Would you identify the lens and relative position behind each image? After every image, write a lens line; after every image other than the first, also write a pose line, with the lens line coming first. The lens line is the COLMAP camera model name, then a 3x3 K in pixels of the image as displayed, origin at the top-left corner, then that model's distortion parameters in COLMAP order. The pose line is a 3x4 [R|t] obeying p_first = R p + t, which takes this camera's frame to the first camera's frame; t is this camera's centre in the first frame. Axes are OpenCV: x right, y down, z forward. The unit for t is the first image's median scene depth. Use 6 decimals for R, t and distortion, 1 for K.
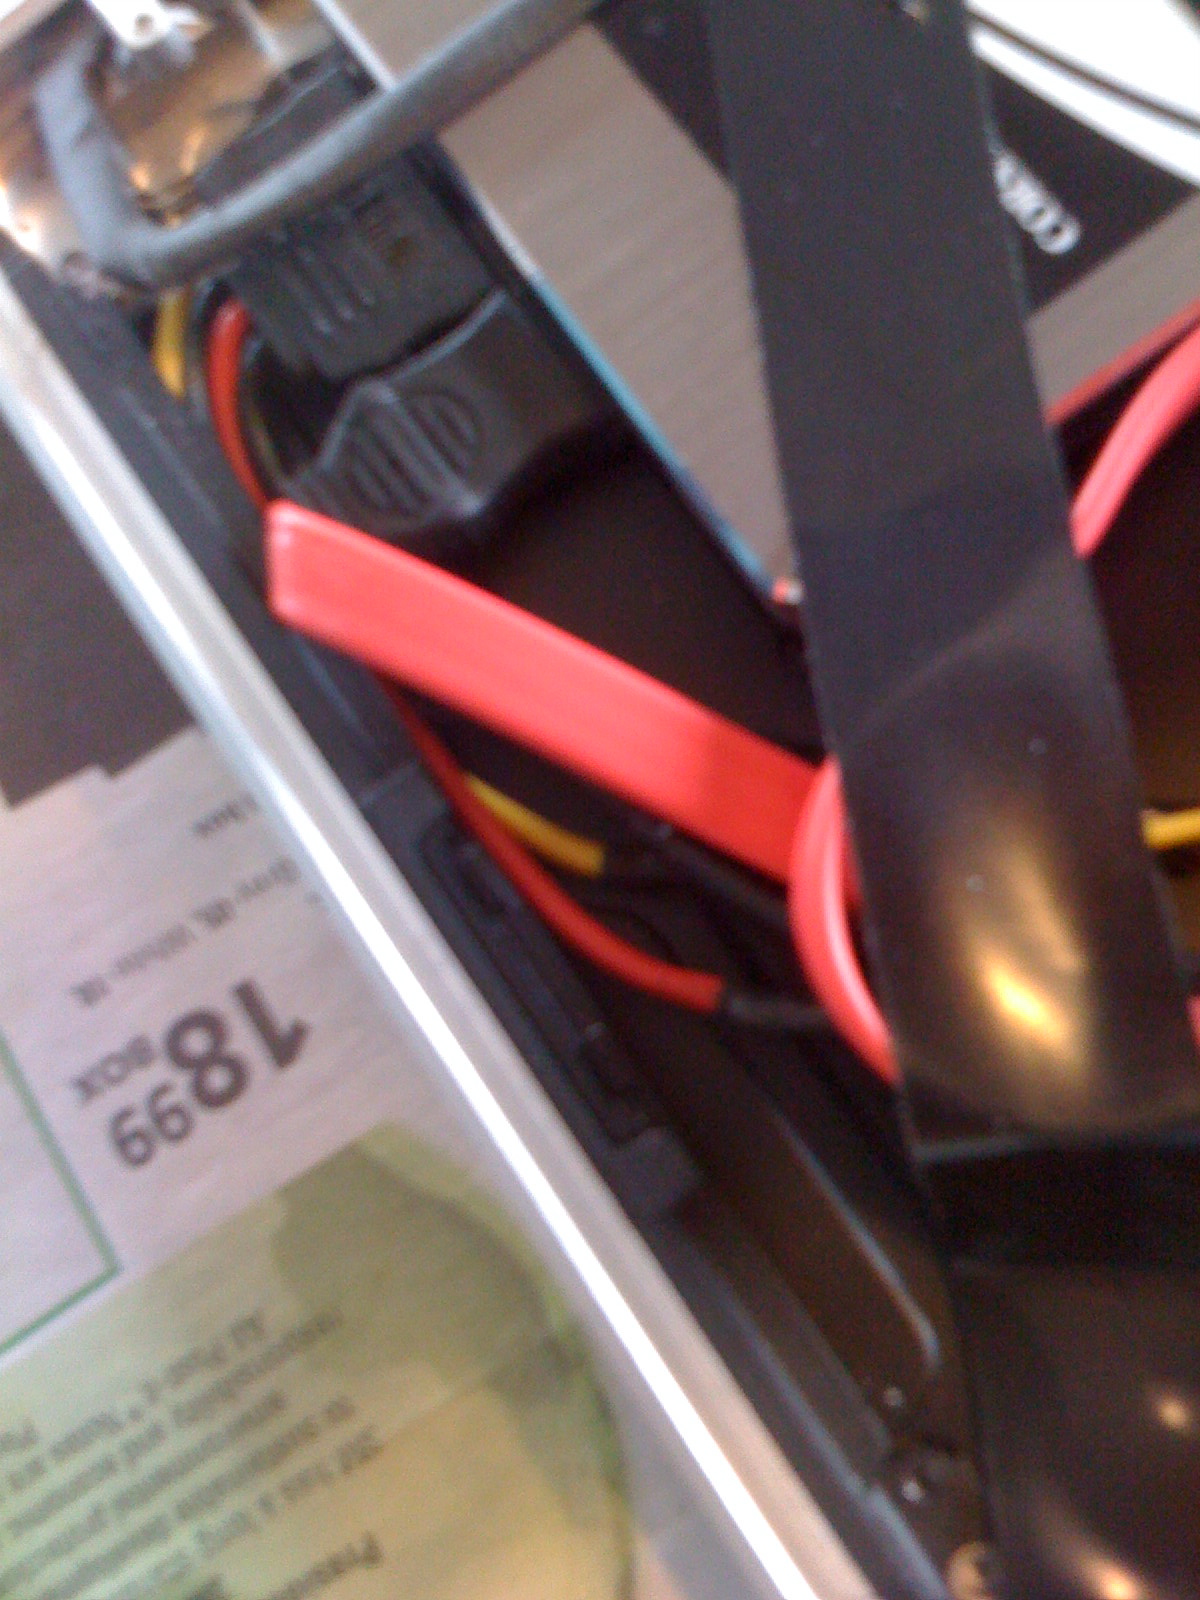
lens RADIAL K [[1592.1, 0, 600.0], [0, 1592.1, 800.0], [0, 0, 1]] dist [0.140484, -0.319436]
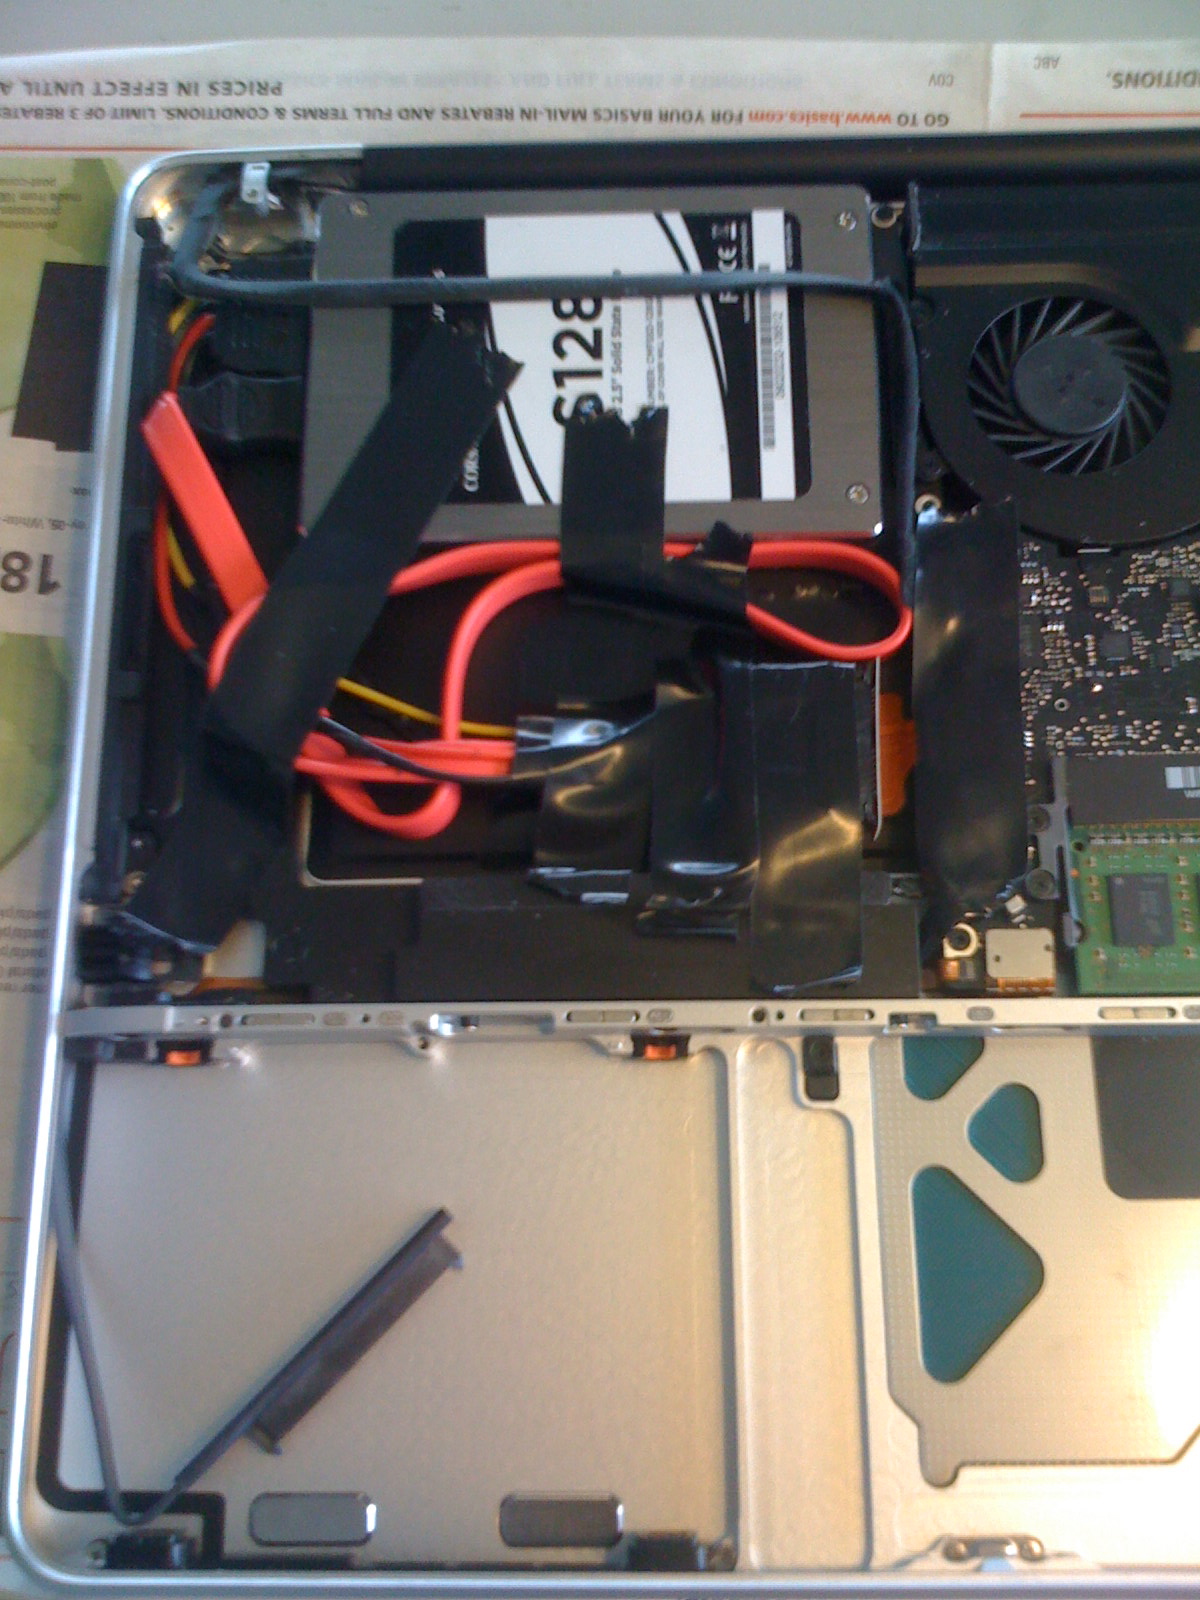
lens RADIAL K [[1592.1, 0, 600.0], [0, 1592.1, 800.0], [0, 0, 1]] dist [0.140484, -0.319436]
pose [[0.816849, 0.576846, 0.002409, 0.670757], [-0.576347, 0.816302, -0.038405, 0.038438], [-0.024120, 0.029983, 0.999259, -1.416605]]
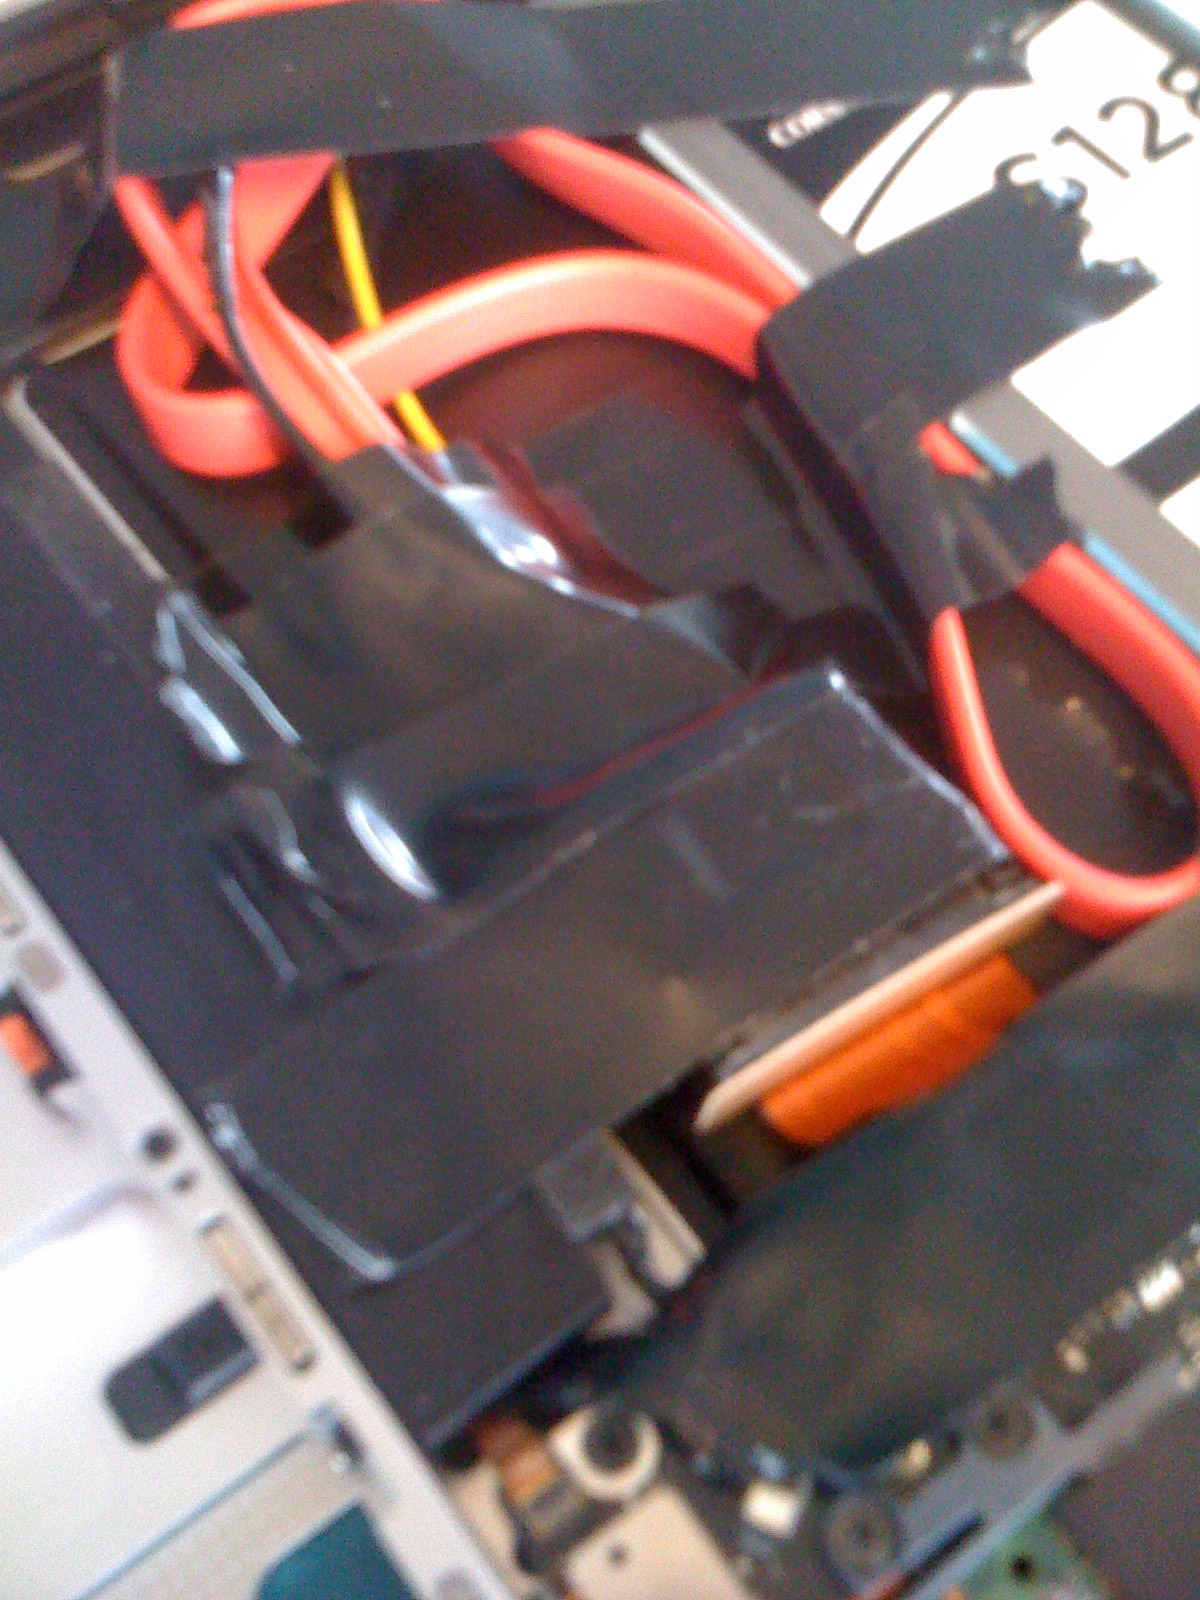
lens RADIAL K [[1592.1, 0, 600.0], [0, 1592.1, 800.0], [0, 0, 1]] dist [0.140484, -0.319436]
pose [[0.054975, 0.959256, -0.277138, 1.086791], [-0.978076, 0.107570, 0.178313, -0.347565], [0.200860, 0.261259, 0.944139, -0.162103]]
